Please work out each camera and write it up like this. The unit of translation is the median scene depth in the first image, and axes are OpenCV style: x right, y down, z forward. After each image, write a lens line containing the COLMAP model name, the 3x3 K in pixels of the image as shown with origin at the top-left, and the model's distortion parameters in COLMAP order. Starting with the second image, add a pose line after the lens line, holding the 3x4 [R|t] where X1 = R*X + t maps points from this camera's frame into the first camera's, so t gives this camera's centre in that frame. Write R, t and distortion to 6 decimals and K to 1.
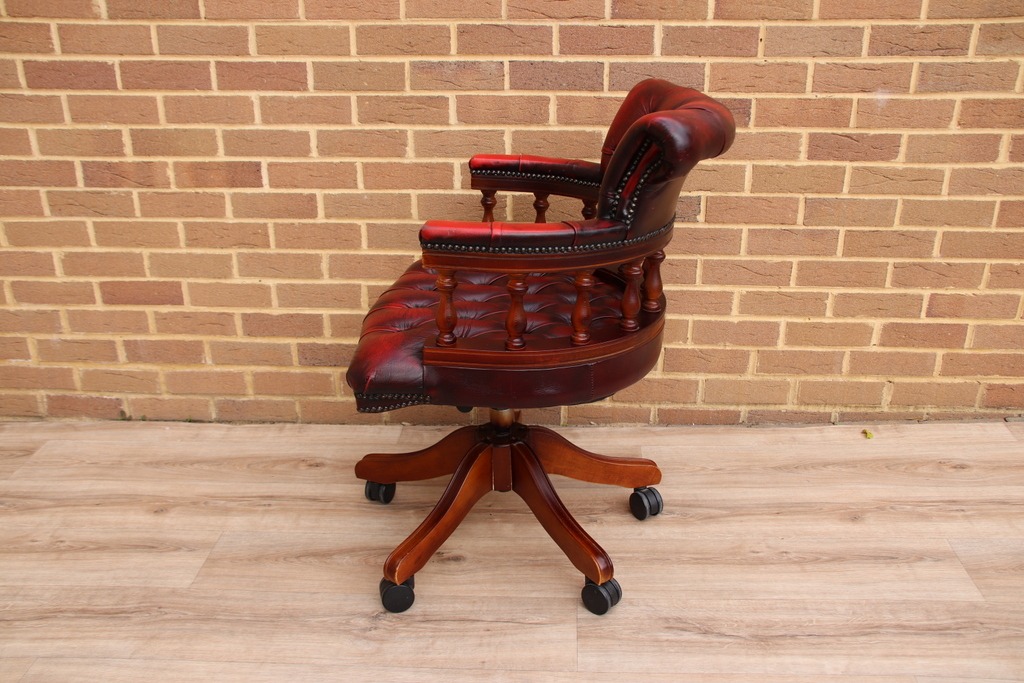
lens RADIAL K [[979.4, 0, 509.5], [0, 979.4, 348.4], [0, 0, 1]] dist [-0.102999, 0.229976]
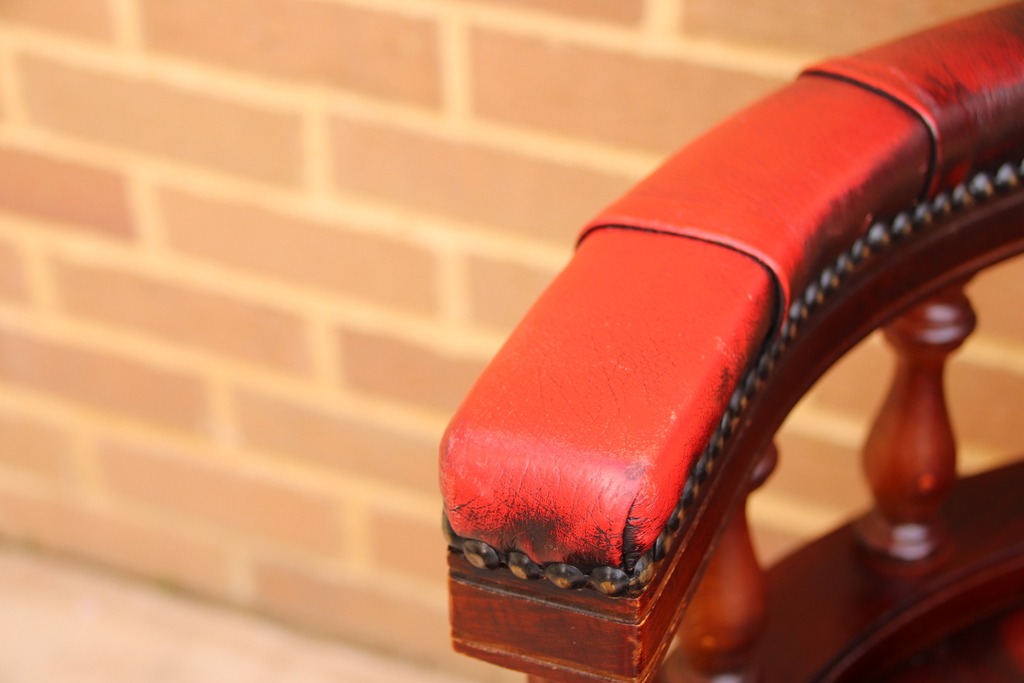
lens RADIAL K [[1789.5, 0, 512.0], [0, 1789.5, 341.5], [0, 0, 1]] dist [0.245087, 0.009545]
pose [[0.937664, 0.194340, -0.288130, -0.093122], [-0.118651, 0.958238, 0.260195, -0.175918], [0.326664, -0.209788, 0.921564, 0.602094]]
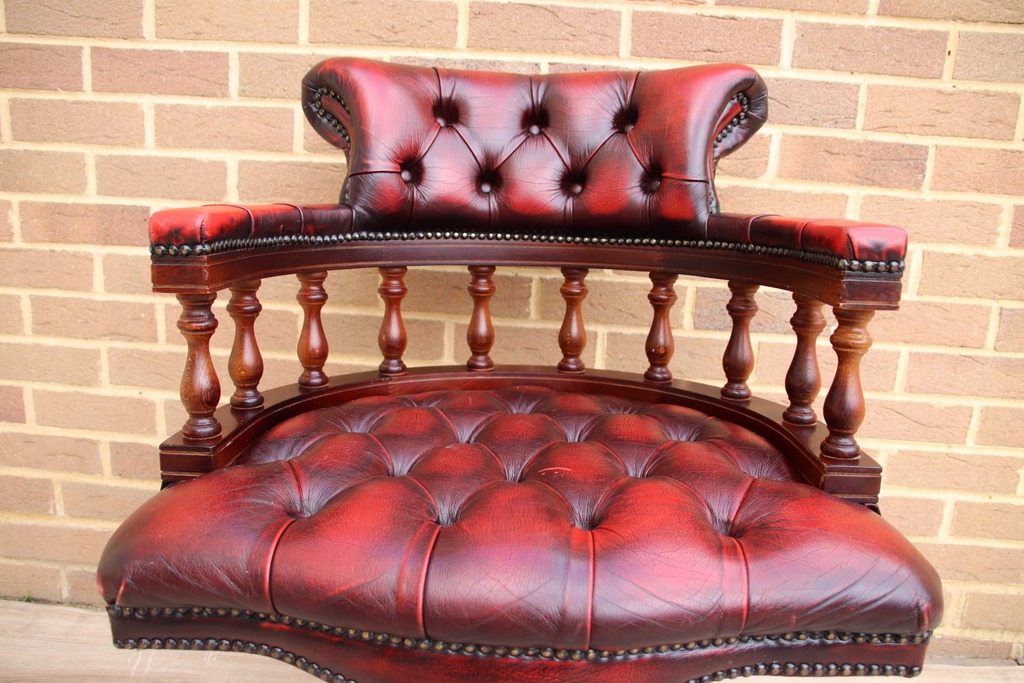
lens RADIAL K [[861.2, 0, 509.0], [0, 861.2, 349.4], [0, 0, 1]] dist [-0.152820, 0.141243]
pose [[0.998522, 0.053993, 0.006181, -0.018803], [-0.052523, 0.987983, -0.145362, -0.031817], [-0.013955, 0.144822, 0.989359, 0.468935]]
